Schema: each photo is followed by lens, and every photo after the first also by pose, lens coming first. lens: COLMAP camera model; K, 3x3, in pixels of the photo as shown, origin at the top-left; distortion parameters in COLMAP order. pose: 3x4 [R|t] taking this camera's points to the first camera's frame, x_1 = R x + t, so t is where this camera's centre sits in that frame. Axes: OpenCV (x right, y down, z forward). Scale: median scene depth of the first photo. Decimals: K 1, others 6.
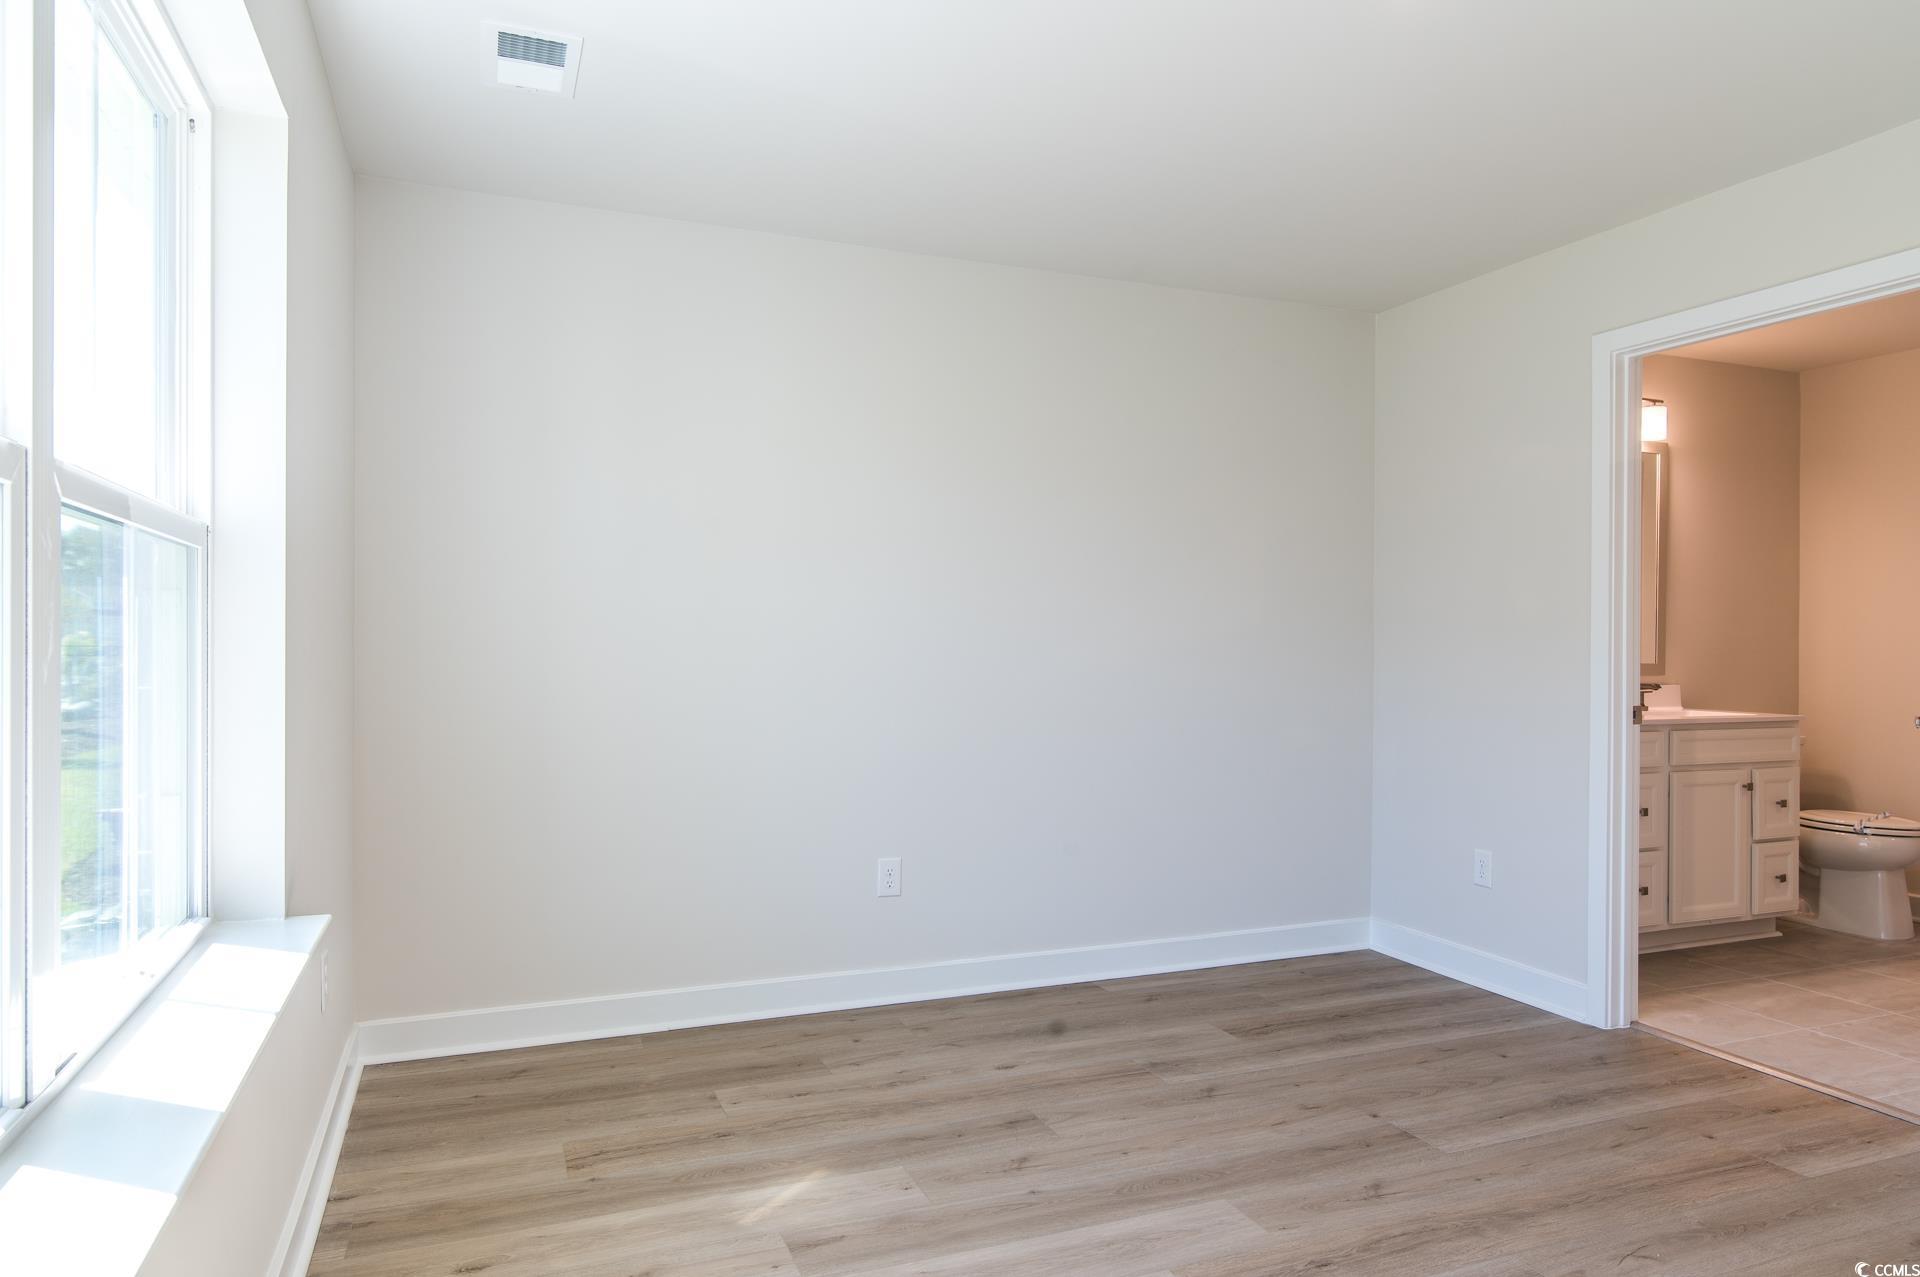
lens RADIAL K [[1190.0, 0, 960.0], [0, 1190.0, 638.5], [0, 0, 1]] dist [-0.005011, 0.001073]
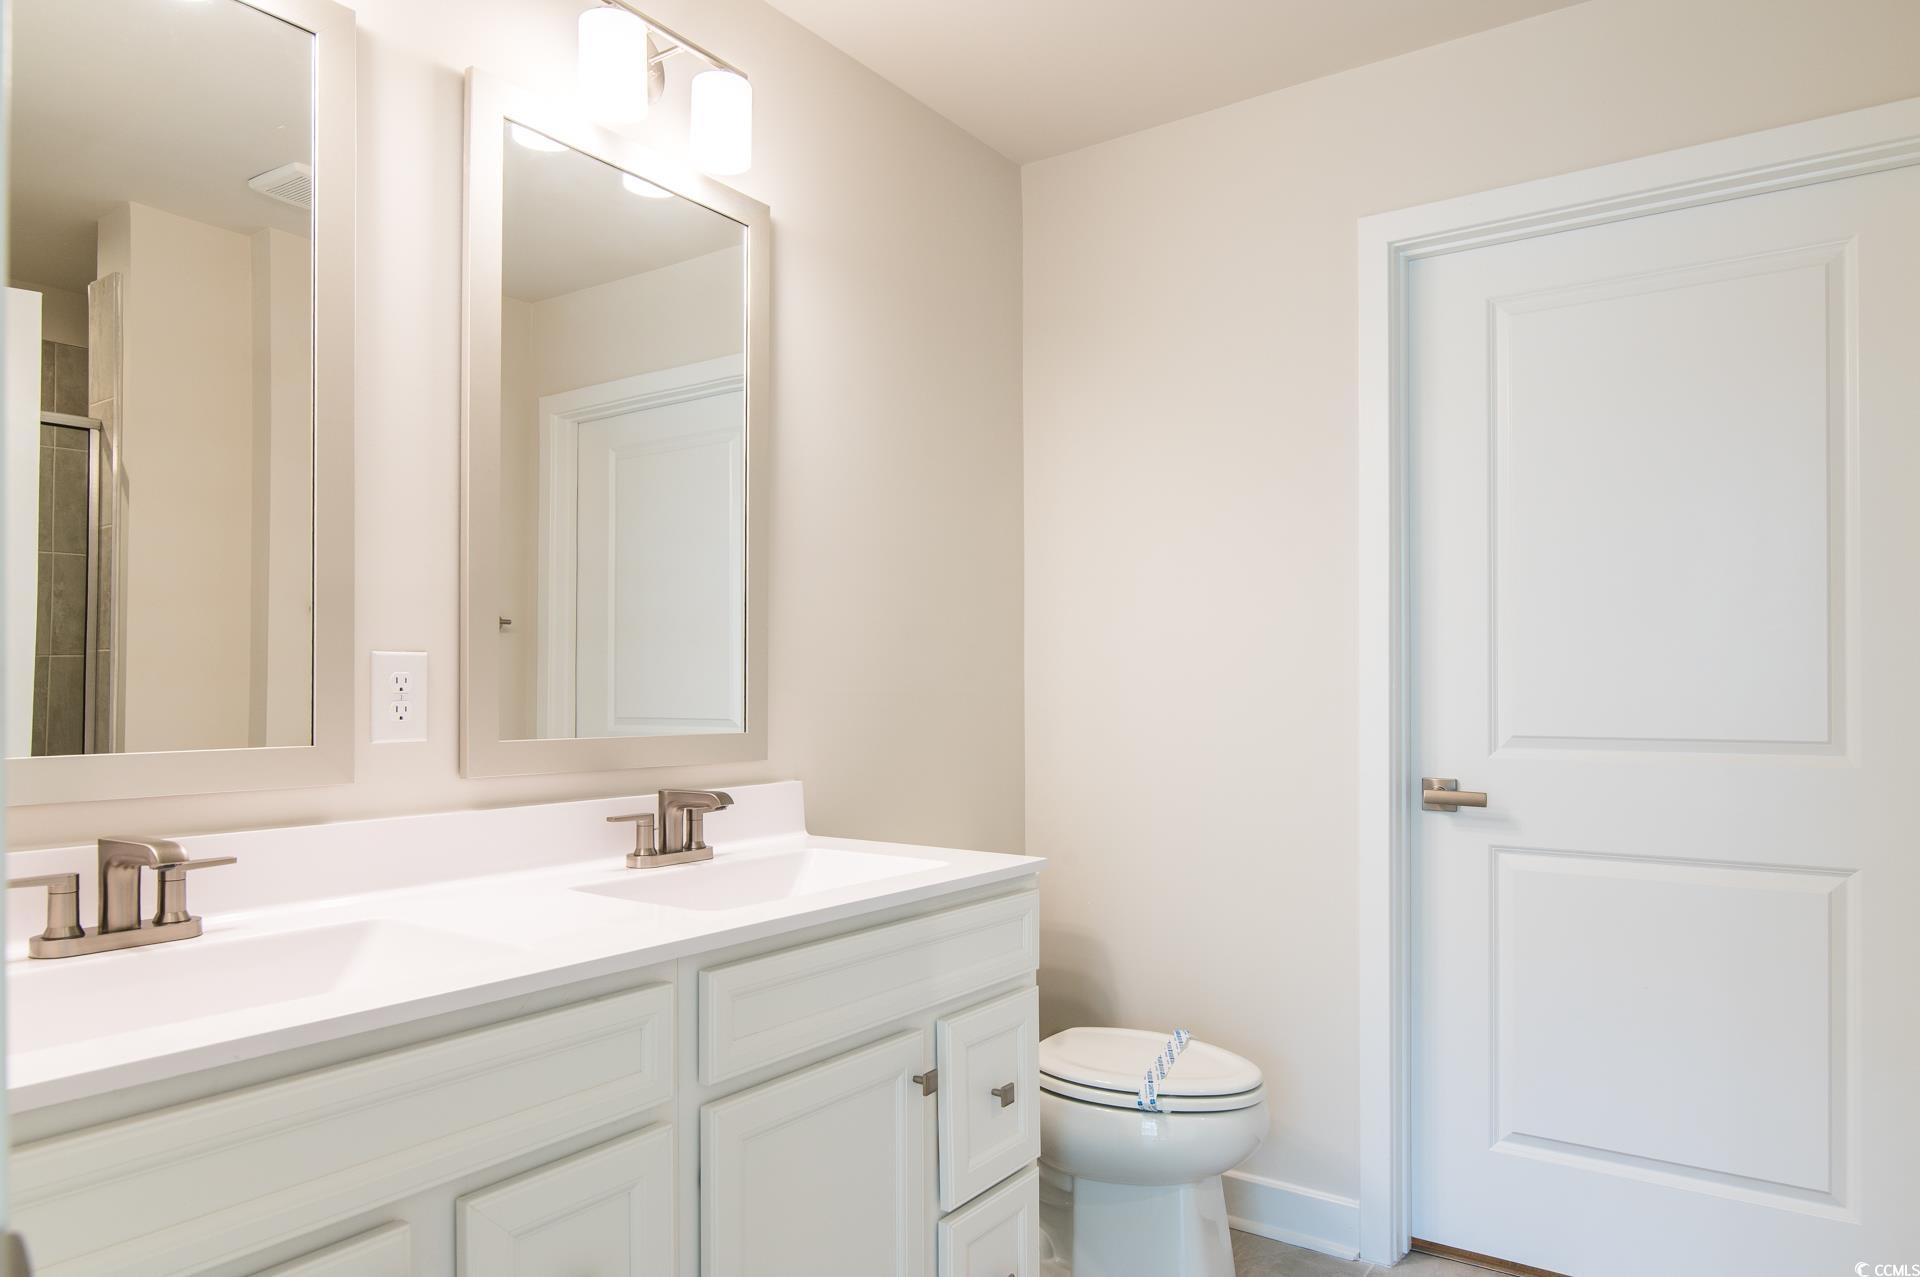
lens RADIAL K [[1190.0, 0, 960.0], [0, 1190.0, 638.5], [0, 0, 1]] dist [-0.005011, 0.001073]
pose [[0.839604, 0.009347, 0.543119, 0.445543], [0.009256, 0.999461, -0.031509, 0.002145], [-0.543120, 0.031482, 0.839065, 0.644746]]
